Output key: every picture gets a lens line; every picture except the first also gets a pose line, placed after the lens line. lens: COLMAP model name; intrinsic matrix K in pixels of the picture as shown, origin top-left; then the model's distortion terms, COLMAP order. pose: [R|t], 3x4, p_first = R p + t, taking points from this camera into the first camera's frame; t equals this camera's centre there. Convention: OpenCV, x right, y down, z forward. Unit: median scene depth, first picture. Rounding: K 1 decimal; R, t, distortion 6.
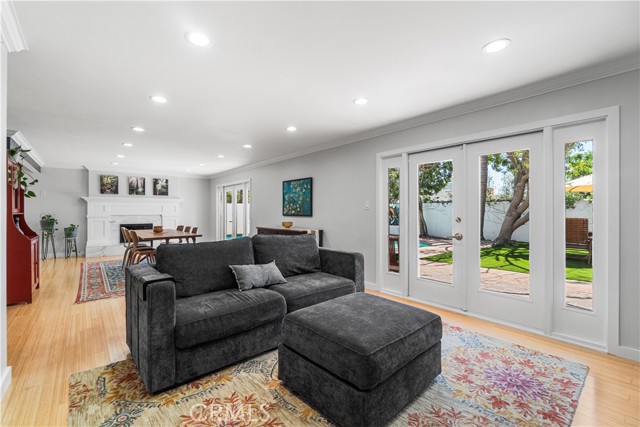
lens RADIAL K [[280.4, 0, 312.9], [0, 280.4, 212.9], [0, 0, 1]] dist [-0.003129, 0.000493]
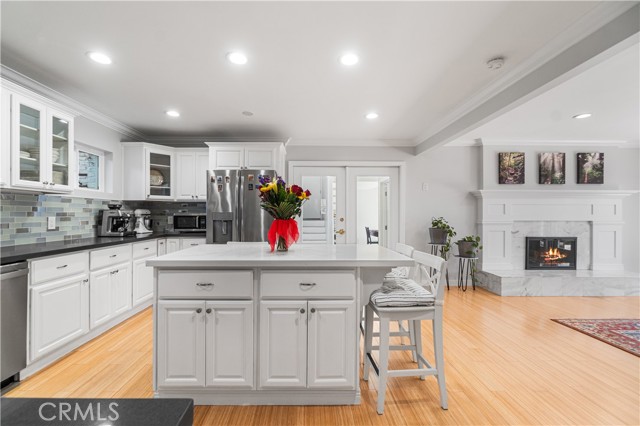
lens RADIAL K [[280.4, 0, 312.9], [0, 280.4, 212.4], [0, 0, 1]] dist [-0.003129, 0.000493]
pose [[0.780445, -0.005905, -0.625196, -0.691561], [-0.005676, 0.999847, -0.016529, 0.003367], [0.625198, 0.016449, 0.780292, 0.290292]]
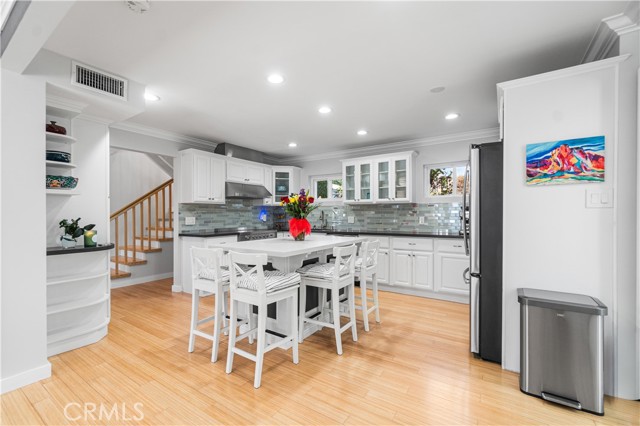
lens RADIAL K [[278.7, 0, 308.8], [0, 278.7, 214.6], [0, 0, 1]] dist [-0.010811, -0.000085]
pose [[-0.962493, 0.002281, -0.271297, -0.790742], [0.000368, 0.999975, 0.007104, -0.003338], [0.271307, 0.006738, -0.962469, 0.852234]]
